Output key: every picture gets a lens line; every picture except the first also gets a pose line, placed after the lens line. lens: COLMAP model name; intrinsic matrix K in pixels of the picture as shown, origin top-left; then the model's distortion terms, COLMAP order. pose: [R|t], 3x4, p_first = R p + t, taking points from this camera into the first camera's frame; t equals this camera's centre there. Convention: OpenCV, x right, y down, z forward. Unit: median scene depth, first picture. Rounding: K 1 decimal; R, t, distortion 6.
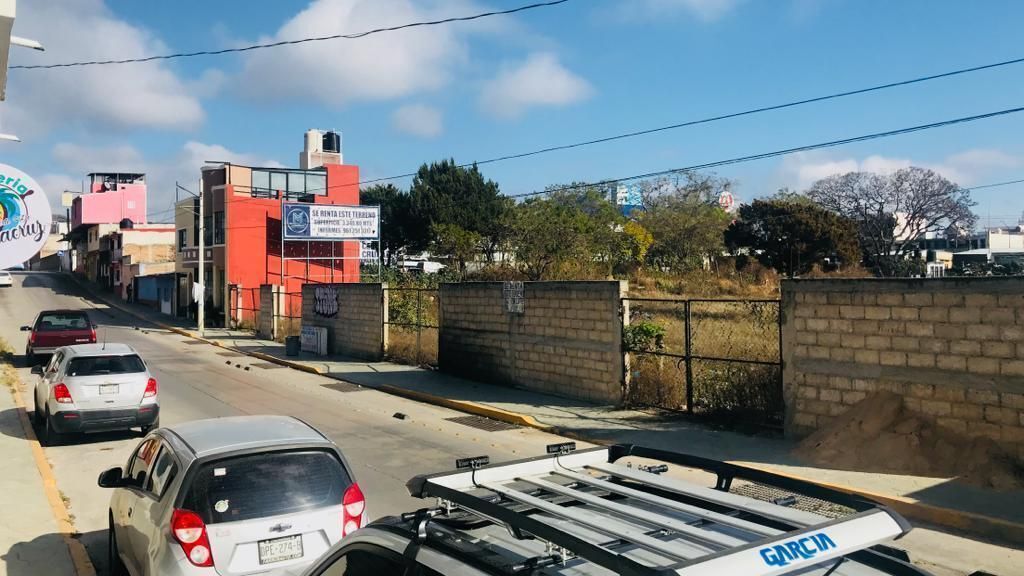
lens RADIAL K [[853.8, 0, 526.7], [0, 853.8, 270.9], [0, 0, 1]] dist [0.062158, -0.034235]
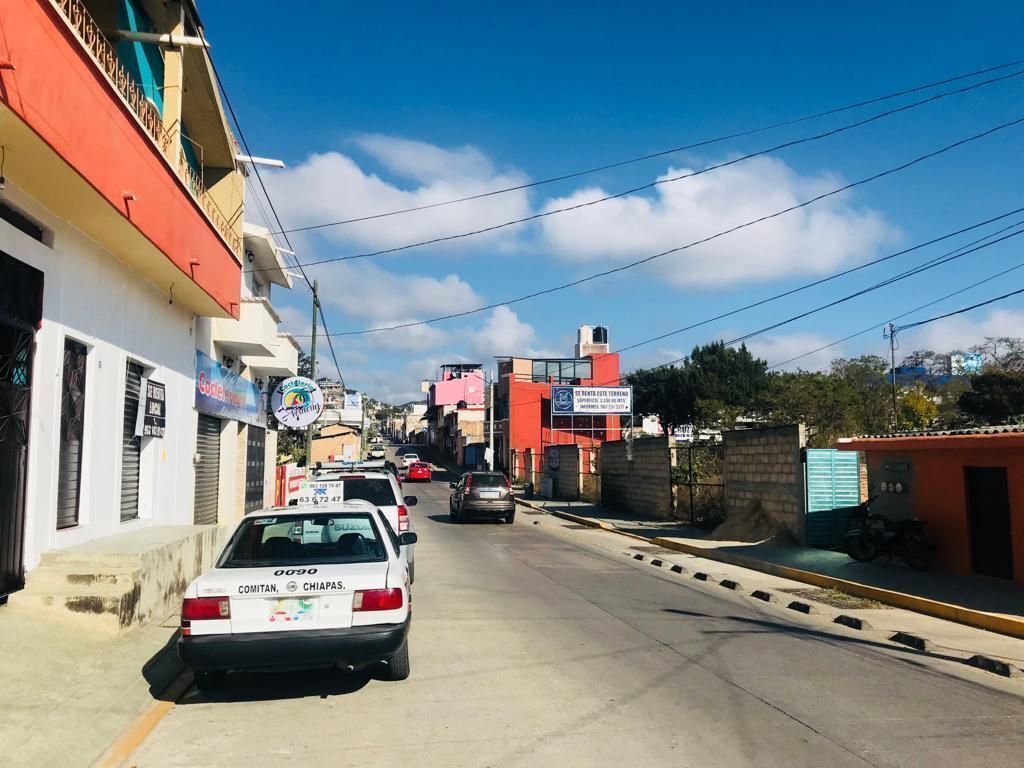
lens RADIAL K [[863.2, 0, 505.0], [0, 863.2, 370.1], [0, 0, 1]] dist [0.045897, -0.033365]
pose [[0.910242, -0.034995, -0.412596, 0.178518], [-0.002782, 0.995883, -0.090604, 0.012999], [0.414068, 0.083619, 0.906397, -0.186966]]
